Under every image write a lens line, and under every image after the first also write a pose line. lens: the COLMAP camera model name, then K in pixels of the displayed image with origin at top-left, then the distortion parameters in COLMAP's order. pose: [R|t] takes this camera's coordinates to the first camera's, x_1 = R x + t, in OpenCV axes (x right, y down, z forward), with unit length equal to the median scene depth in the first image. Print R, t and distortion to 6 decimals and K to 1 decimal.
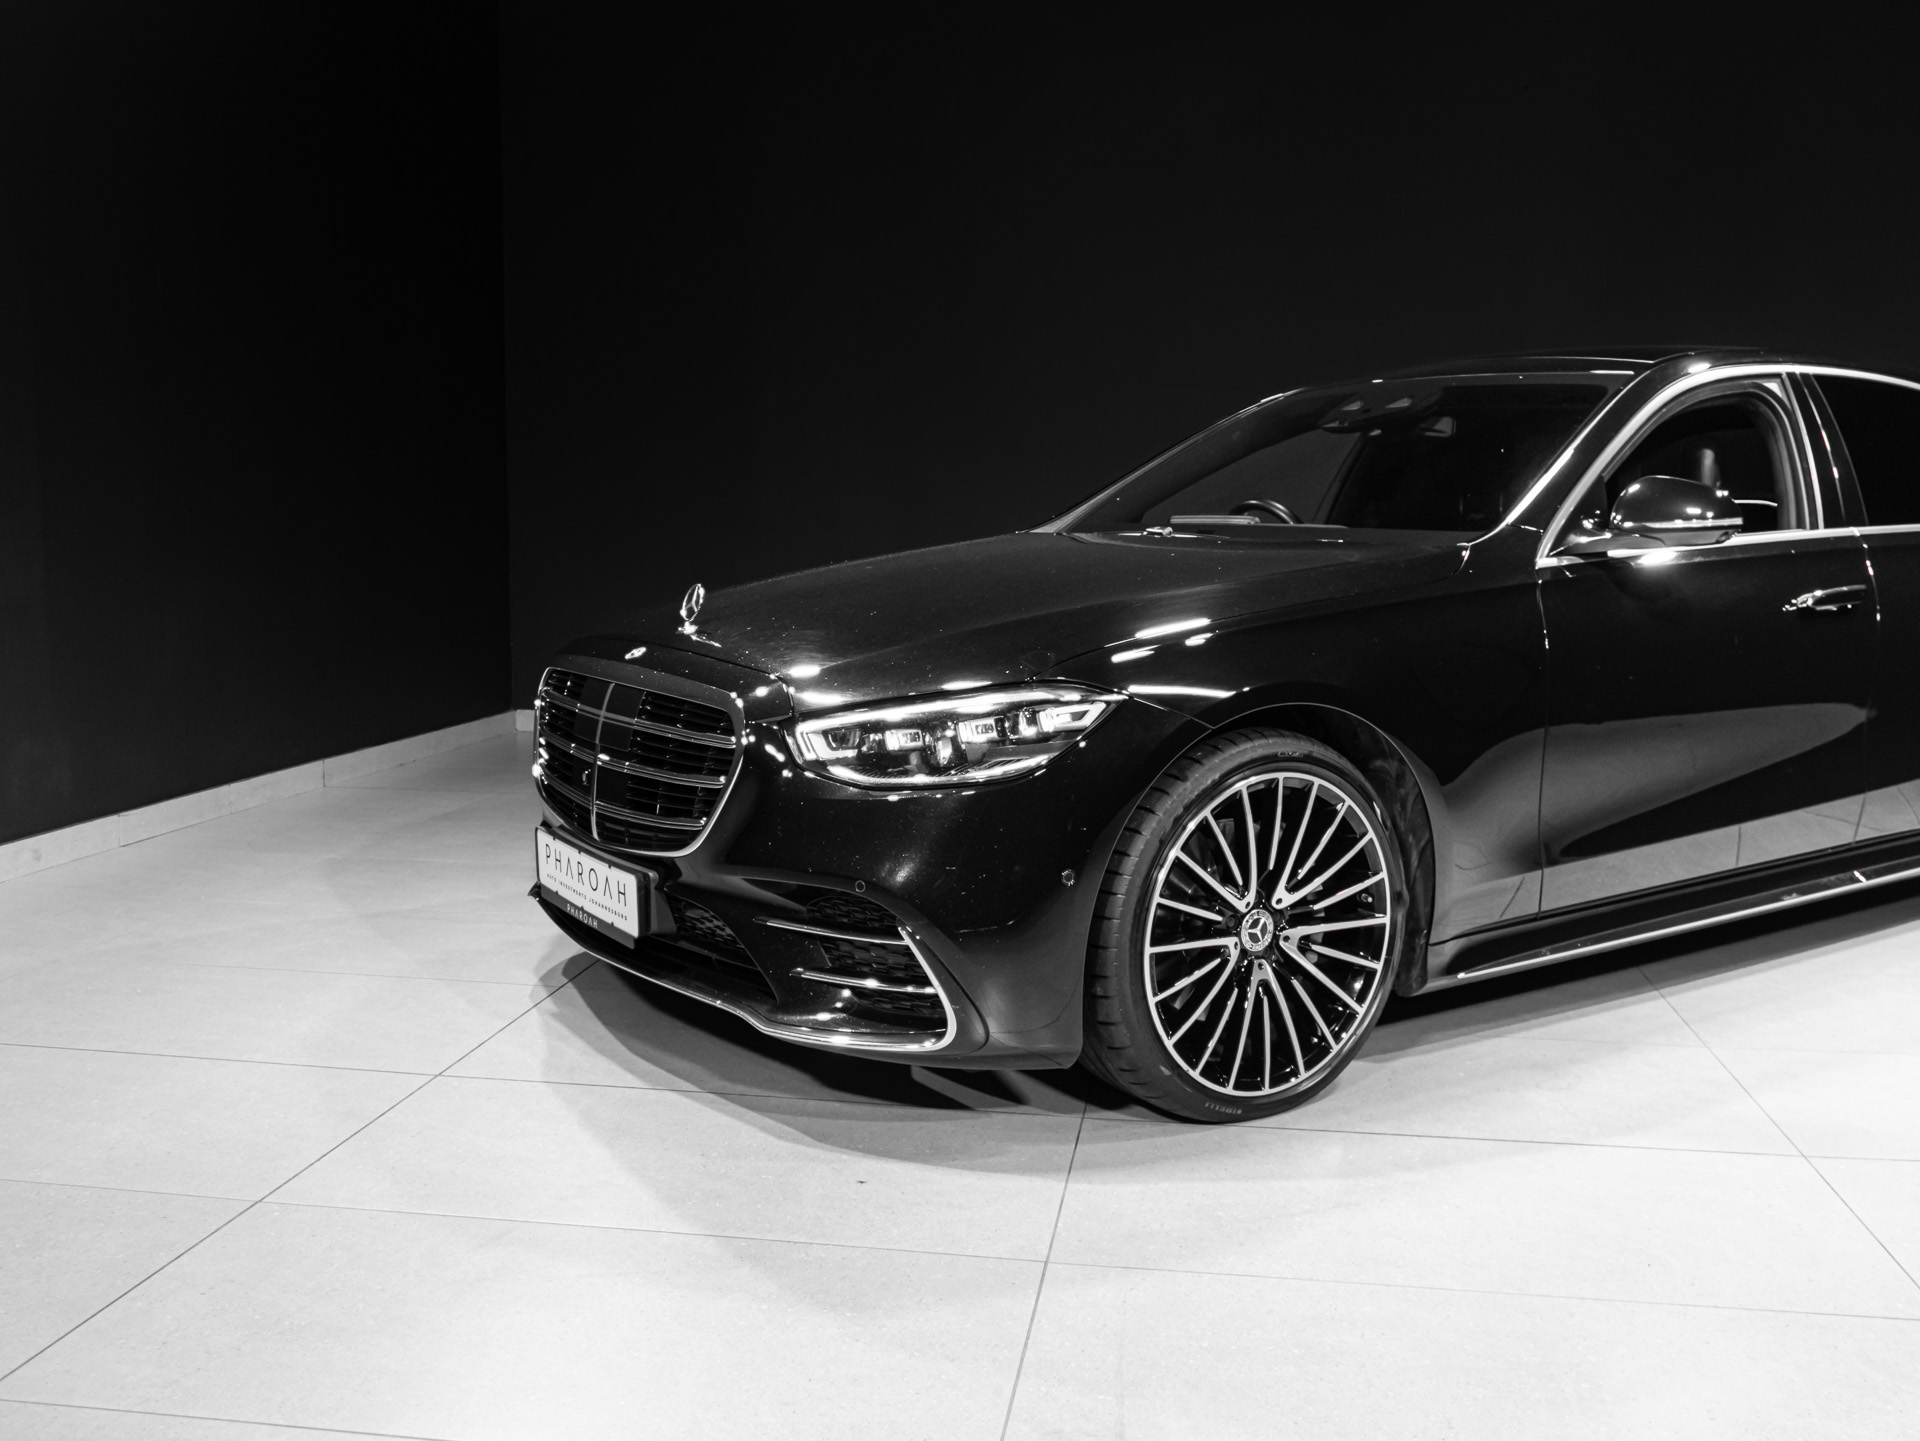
lens RADIAL K [[1709.7, 0, 960.0], [0, 1709.7, 720.5], [0, 0, 1]] dist [-0.028833, -0.000905]
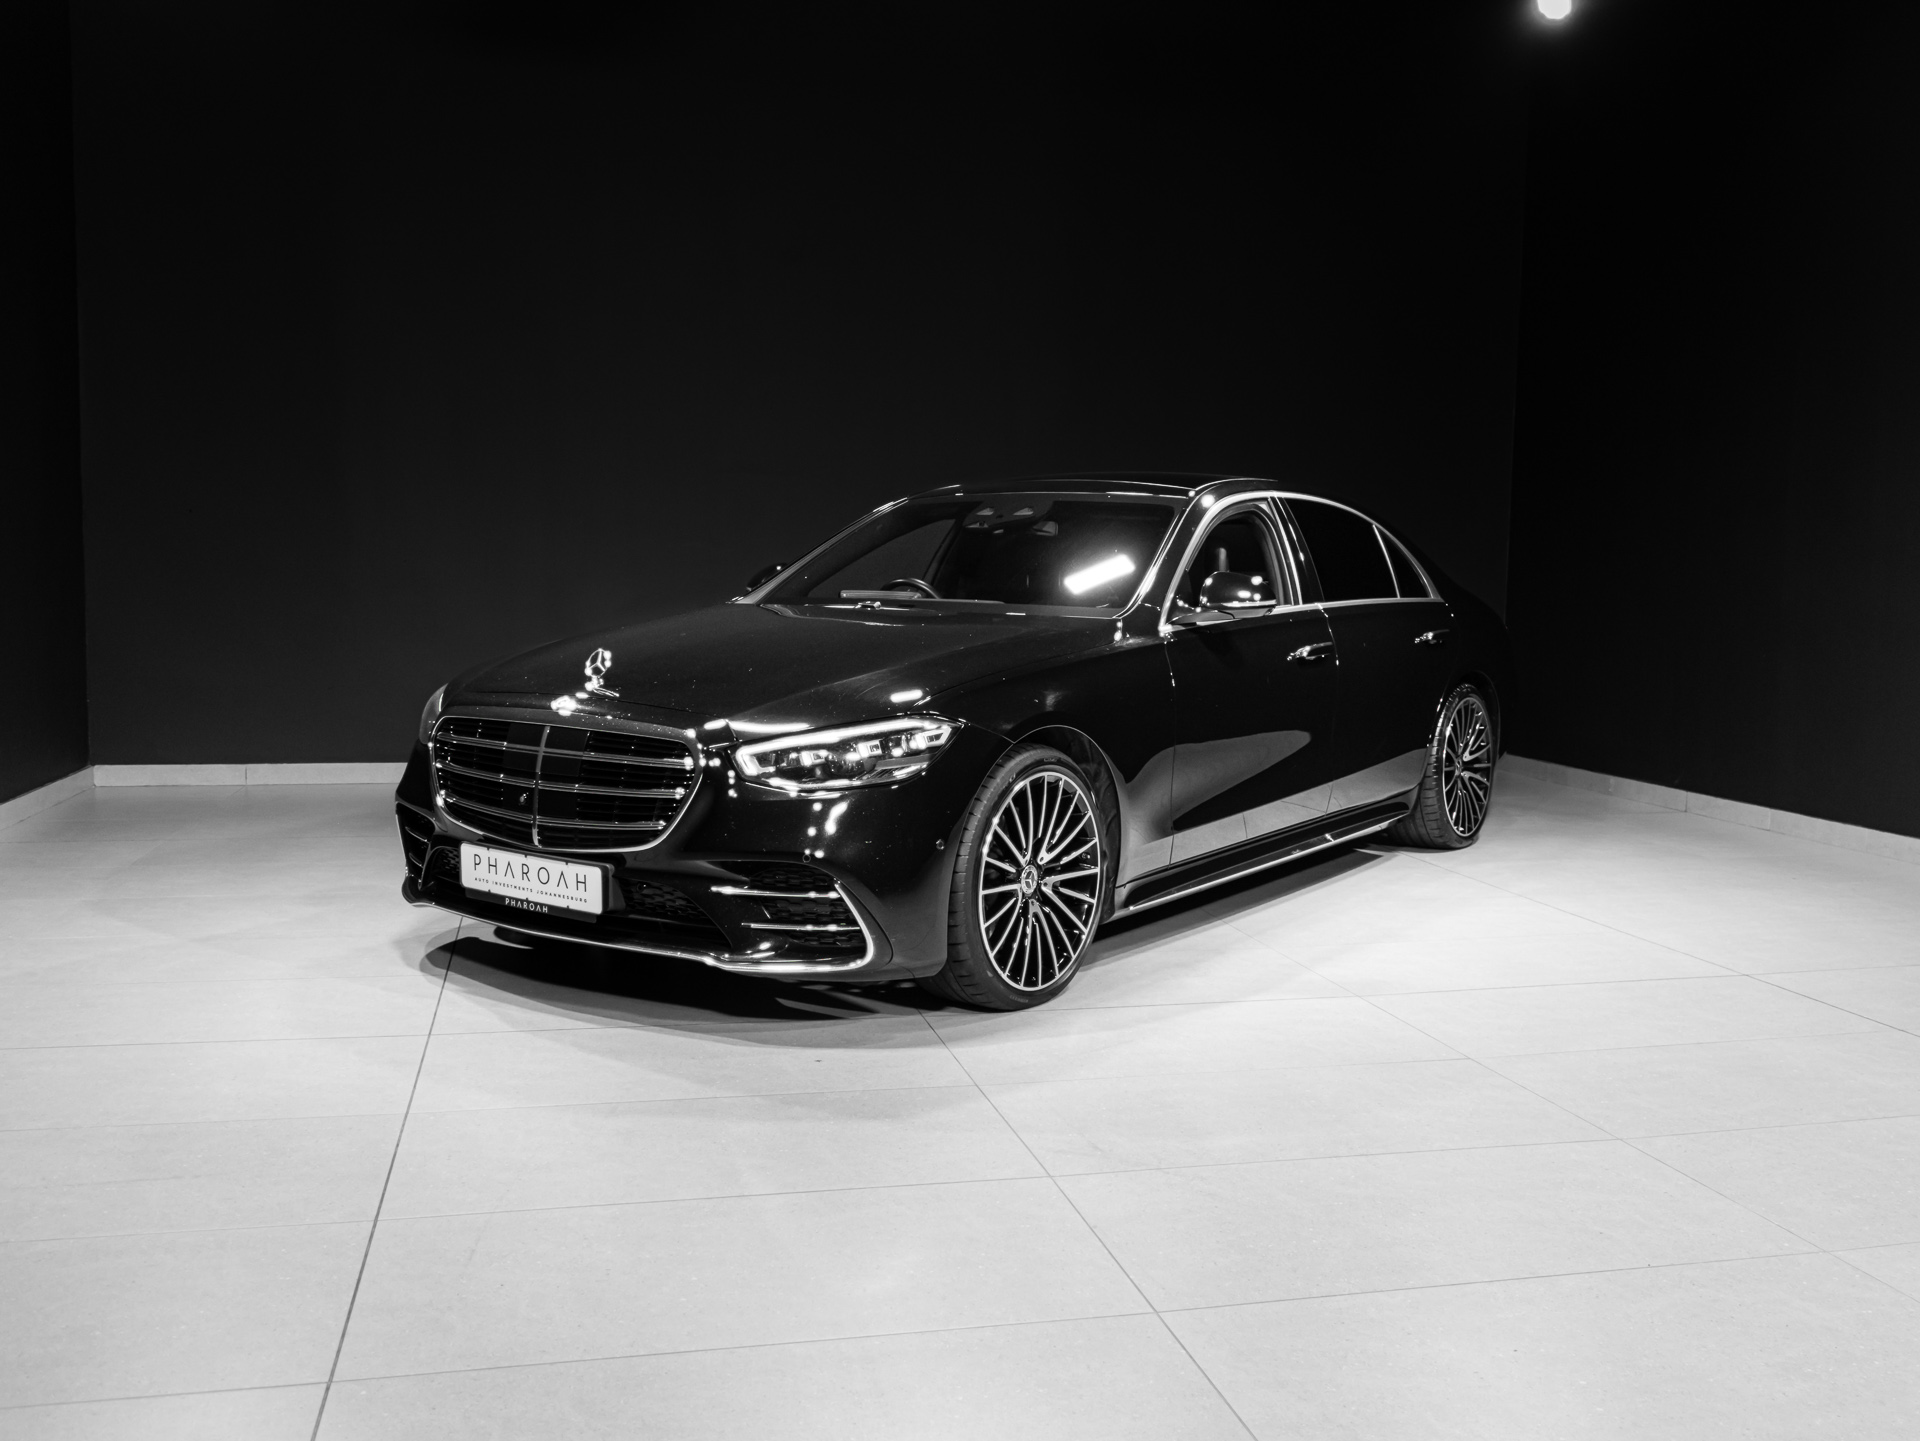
lens RADIAL K [[1706.2, 0, 972.0], [0, 1706.2, 735.8], [0, 0, 1]] dist [-0.001087, -0.041583]
pose [[0.925996, -0.026956, 0.376569, -0.420349], [0.034373, 0.999325, -0.012990, 0.015074], [-0.375964, 0.024973, 0.926298, -0.354179]]
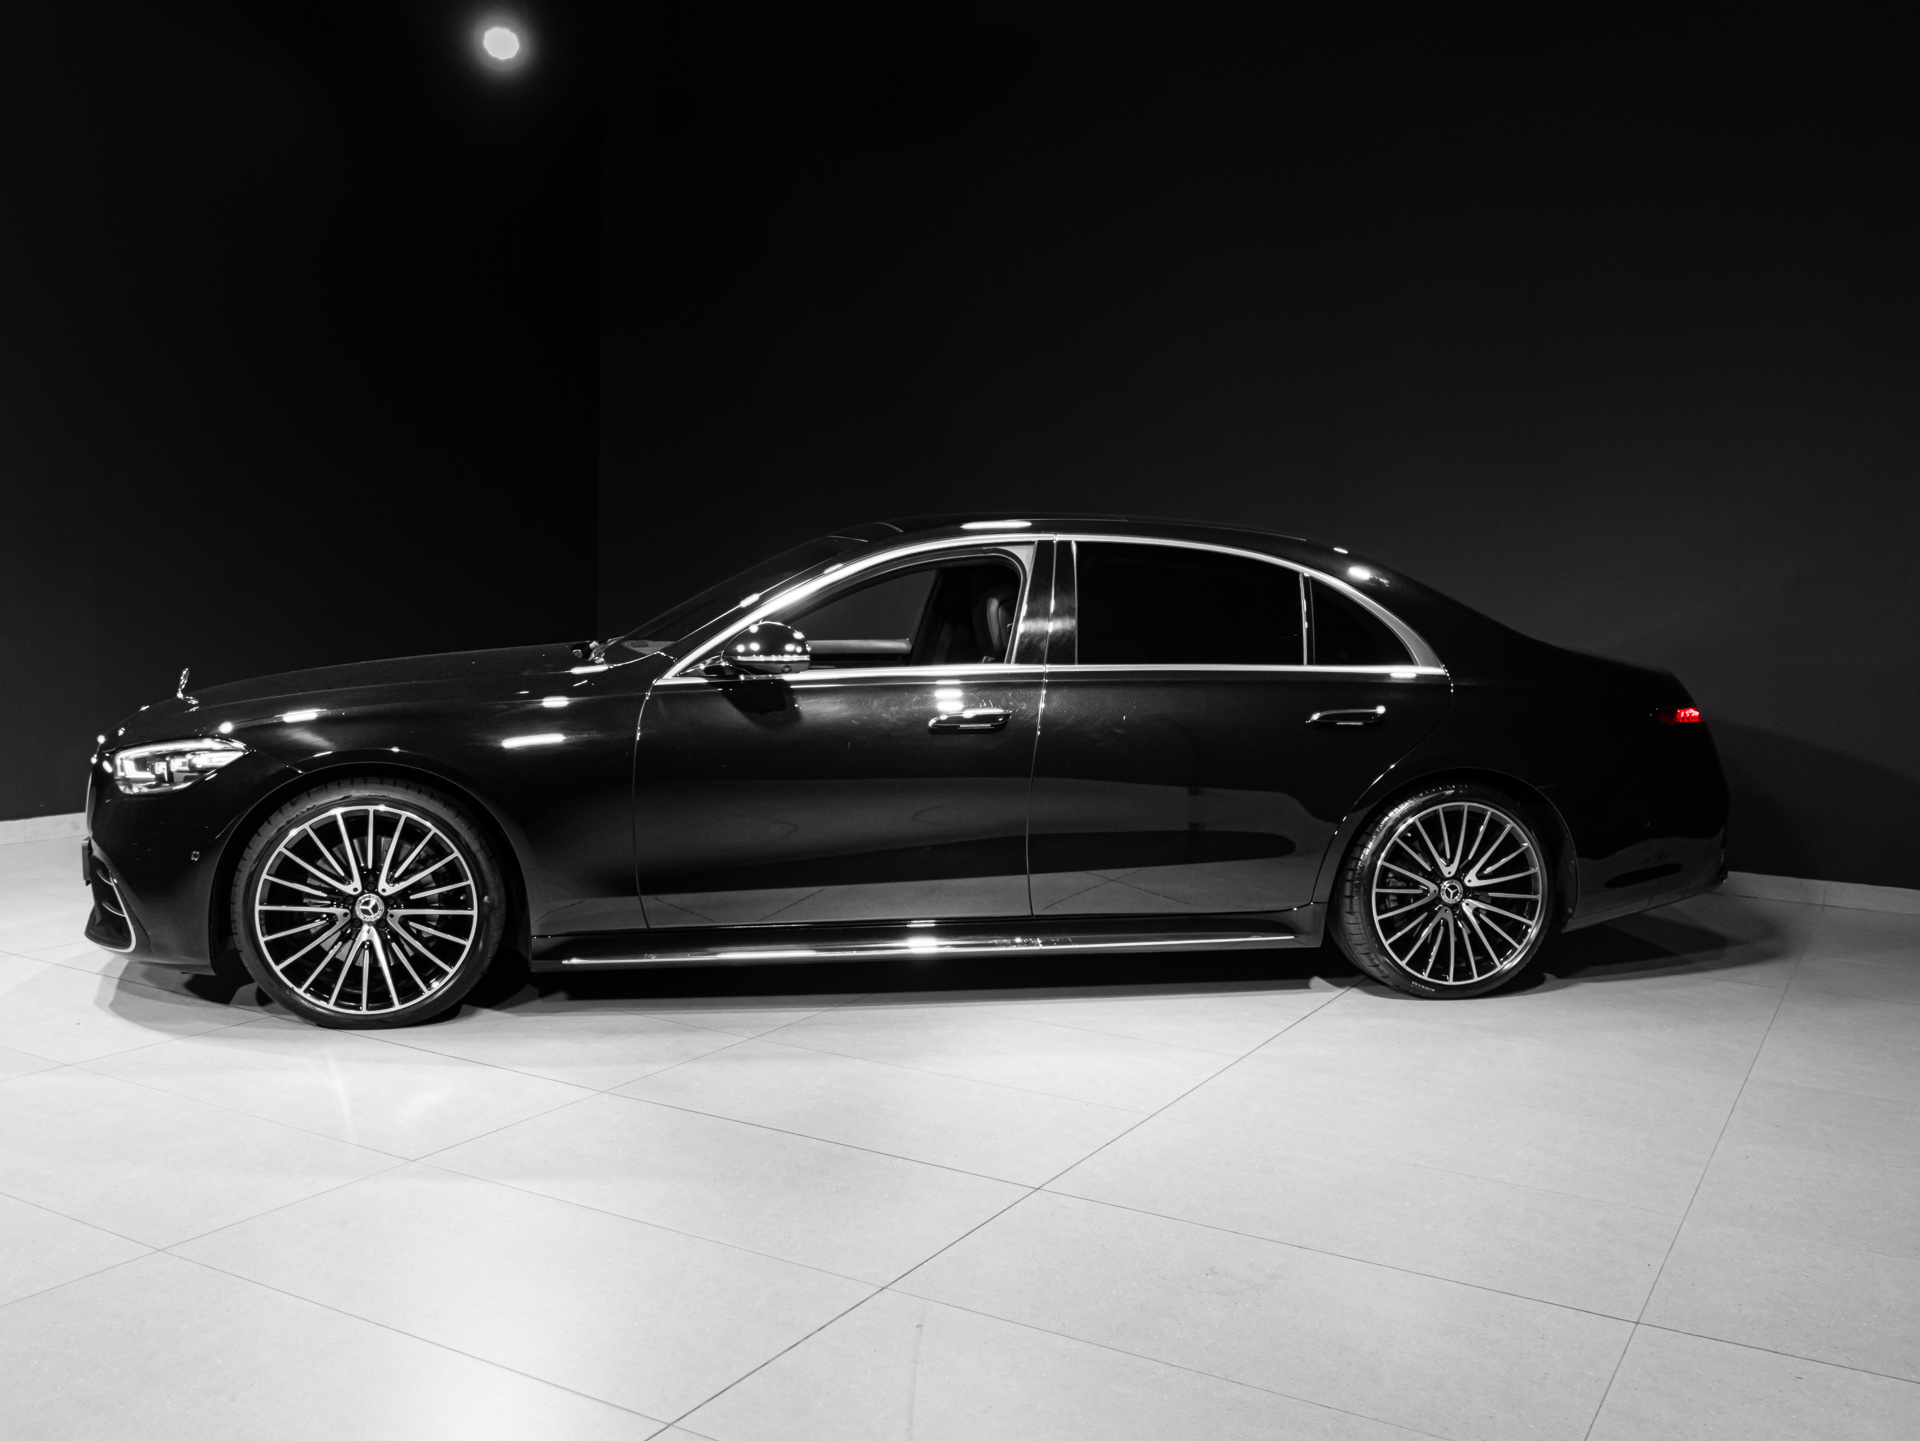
lens RADIAL K [[1665.4, 0, 954.2], [0, 1665.4, 736.1], [0, 0, 1]] dist [-0.001037, -0.021843]
pose [[0.941823, 0.061104, -0.330508, 1.142657], [-0.072221, 0.997158, -0.021447, -0.037706], [0.328258, 0.044069, 0.943560, -0.254060]]
